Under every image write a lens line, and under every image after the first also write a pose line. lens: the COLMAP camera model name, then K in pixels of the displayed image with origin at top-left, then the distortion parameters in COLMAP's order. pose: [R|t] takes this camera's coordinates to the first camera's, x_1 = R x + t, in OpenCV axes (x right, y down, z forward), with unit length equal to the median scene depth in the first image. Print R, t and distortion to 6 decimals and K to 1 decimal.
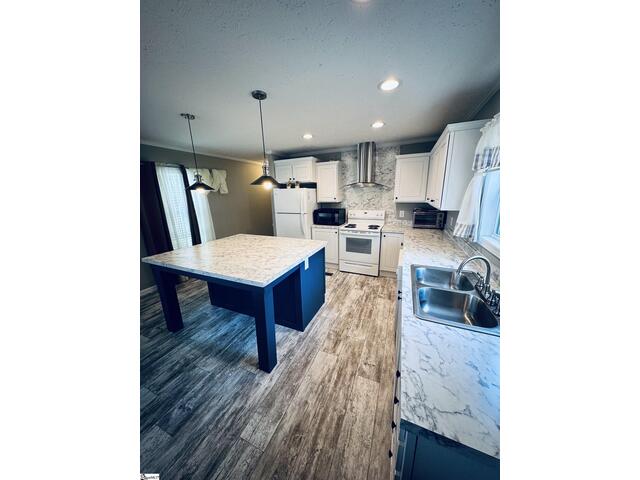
lens RADIAL K [[189.8, 0, 319.3], [0, 189.8, 239.0], [0, 0, 1]] dist [-0.002882, 0.000033]
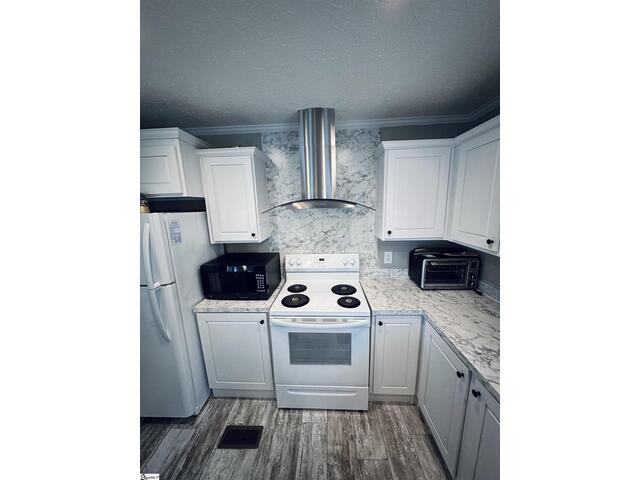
lens RADIAL K [[189.8, 0, 321.5], [0, 189.8, 242.1], [0, 0, 1]] dist [-0.002882, 0.000033]
pose [[0.930045, -0.070563, 0.360606, 0.080750], [0.094748, 0.994254, -0.049811, -0.184388], [-0.355020, 0.080493, 0.931387, 0.626578]]
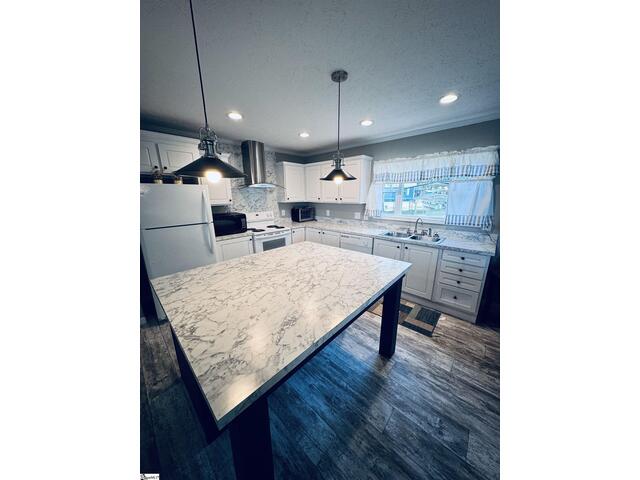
lens RADIAL K [[189.8, 0, 320.8], [0, 189.8, 239.4], [0, 0, 1]] dist [-0.002882, 0.000033]
pose [[0.332510, -0.202075, 0.921196, -0.643811], [0.224361, 0.965681, 0.130850, -0.083840], [-0.916024, 0.163172, 0.366436, 0.437824]]
